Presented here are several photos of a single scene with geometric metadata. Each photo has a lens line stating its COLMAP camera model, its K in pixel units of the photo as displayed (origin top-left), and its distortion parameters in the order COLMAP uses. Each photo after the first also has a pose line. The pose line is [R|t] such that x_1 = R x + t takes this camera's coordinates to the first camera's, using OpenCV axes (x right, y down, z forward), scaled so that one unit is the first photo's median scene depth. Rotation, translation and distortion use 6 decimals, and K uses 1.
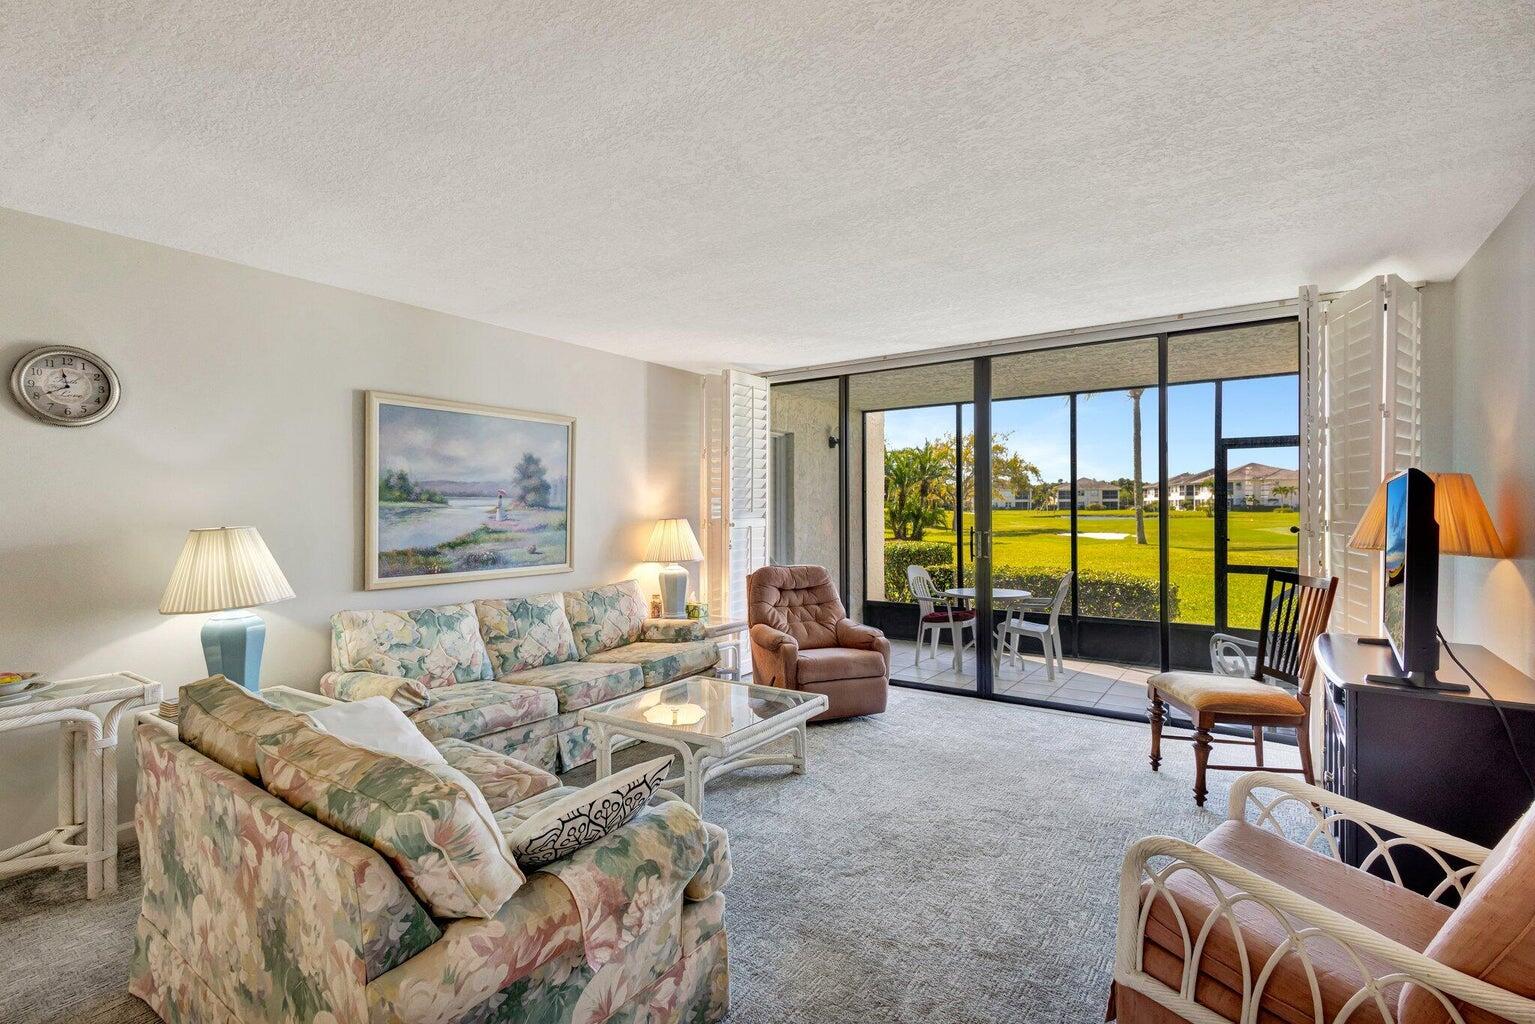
lens RADIAL K [[720.2, 0, 768.1], [0, 720.2, 510.3], [0, 0, 1]] dist [0.014699, -0.005722]
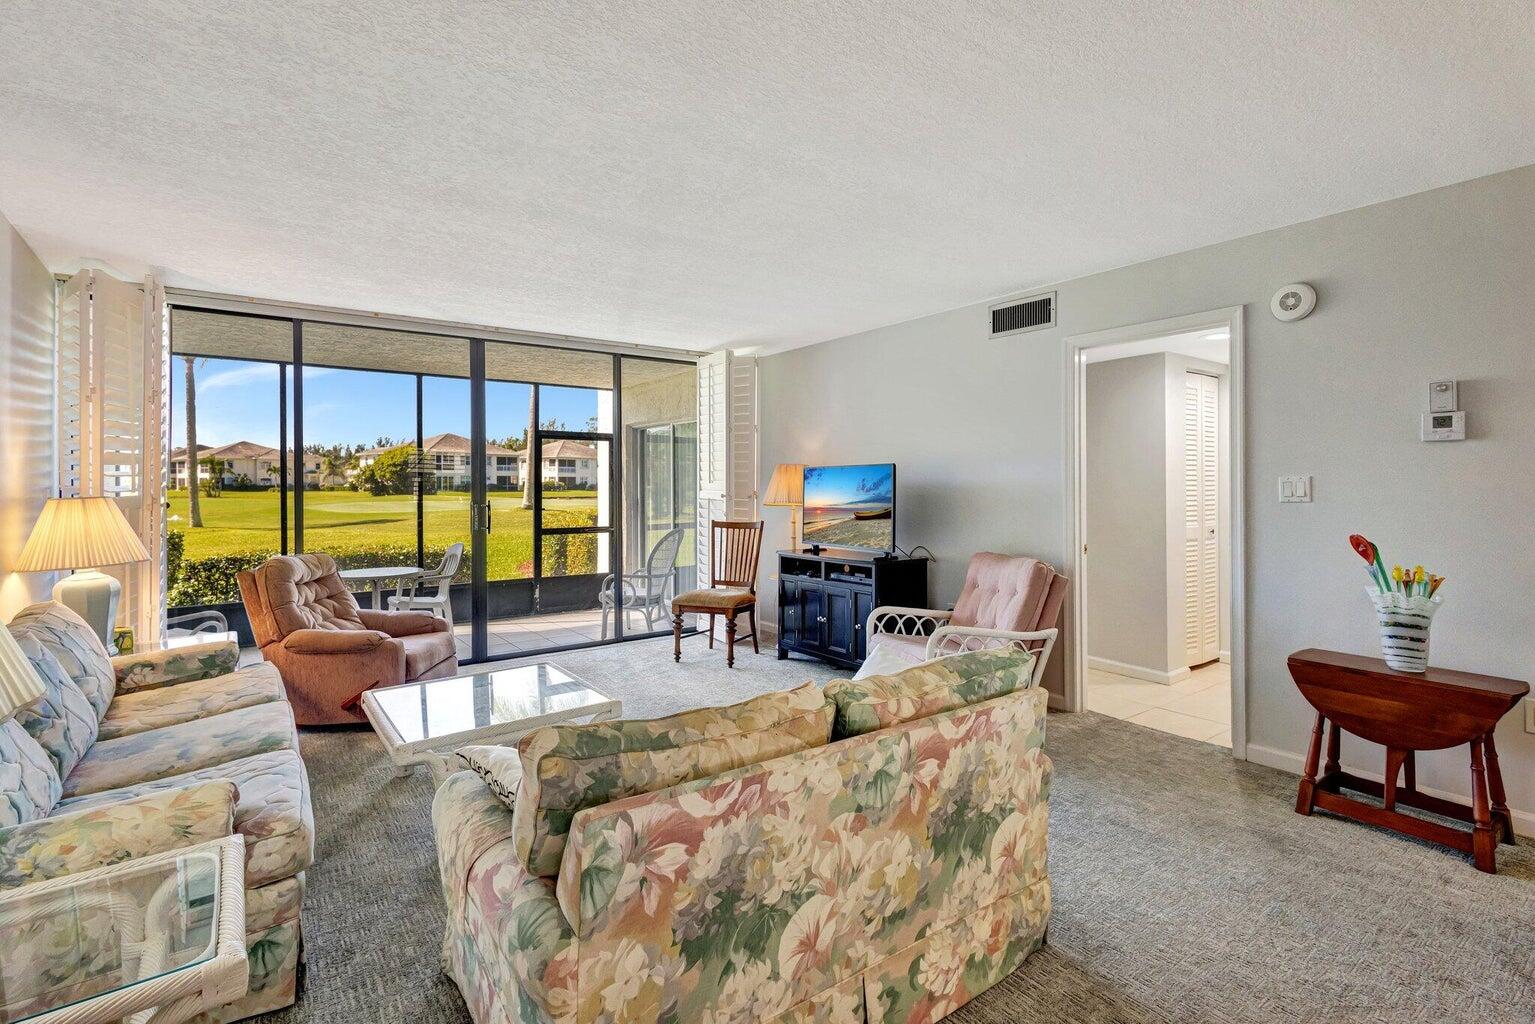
lens RADIAL K [[720.2, 0, 775.9], [0, 720.2, 485.1], [0, 0, 1]] dist [0.014699, -0.005722]
pose [[0.323751, 0.002907, 0.946138, -0.617477], [0.003697, 0.999984, -0.004338, 0.006768], [-0.946135, 0.004902, 0.323735, 0.281606]]
